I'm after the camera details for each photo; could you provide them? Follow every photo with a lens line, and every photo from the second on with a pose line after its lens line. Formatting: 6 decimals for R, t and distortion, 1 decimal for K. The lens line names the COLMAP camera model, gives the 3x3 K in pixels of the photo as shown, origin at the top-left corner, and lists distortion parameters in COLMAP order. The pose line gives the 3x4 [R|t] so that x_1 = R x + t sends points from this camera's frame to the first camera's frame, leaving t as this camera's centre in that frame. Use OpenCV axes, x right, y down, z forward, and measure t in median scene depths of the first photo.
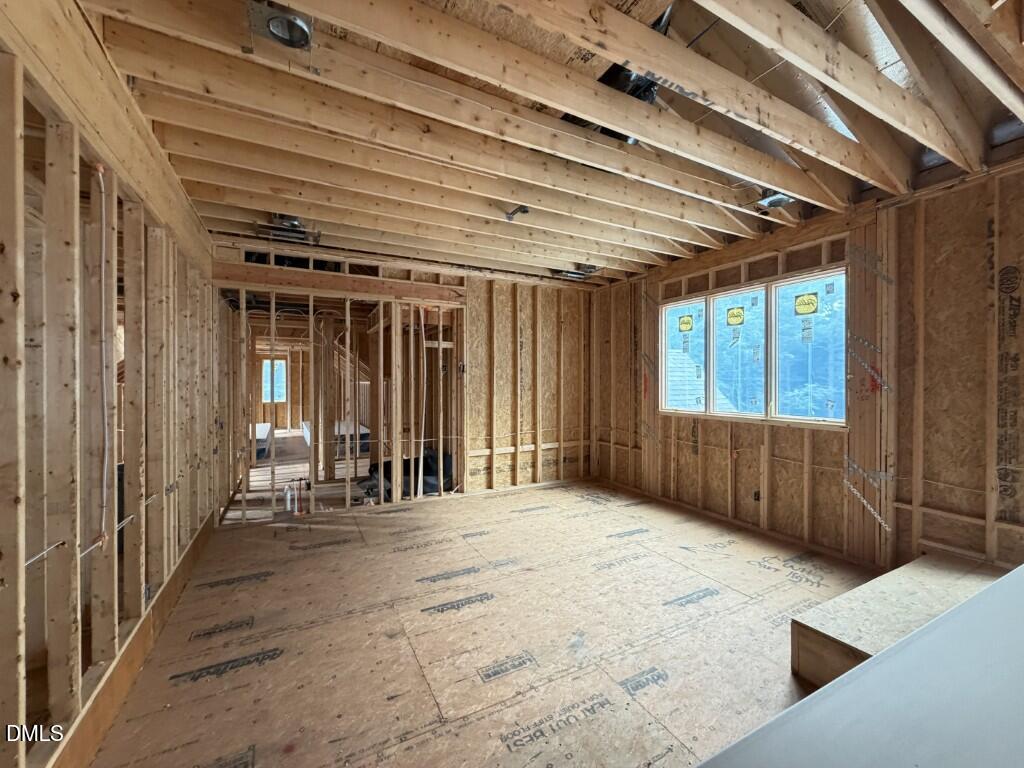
lens RADIAL K [[409.6, 0, 514.3], [0, 409.6, 386.5], [0, 0, 1]] dist [-0.003392, 0.000317]
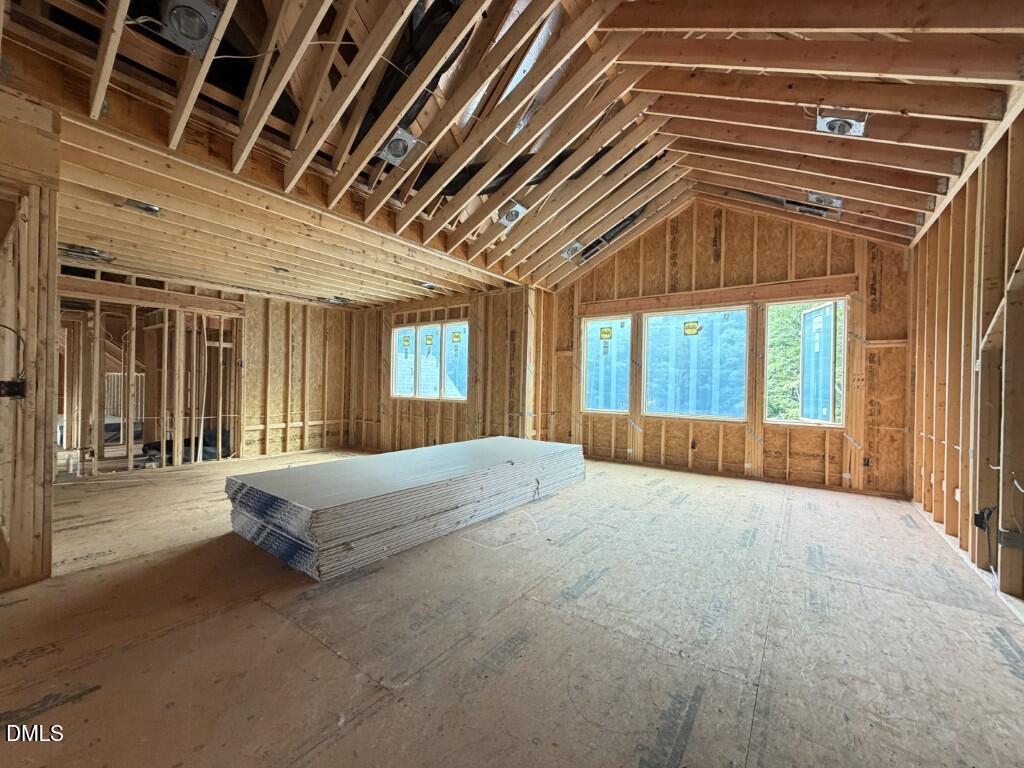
lens RADIAL K [[409.6, 0, 509.9], [0, 409.6, 384.8], [0, 0, 1]] dist [-0.003392, 0.000317]
pose [[0.899143, 0.016922, 0.437327, 0.077101], [-0.015155, 0.999857, -0.007531, 0.020248], [-0.437391, 0.000144, 0.899271, -0.556542]]
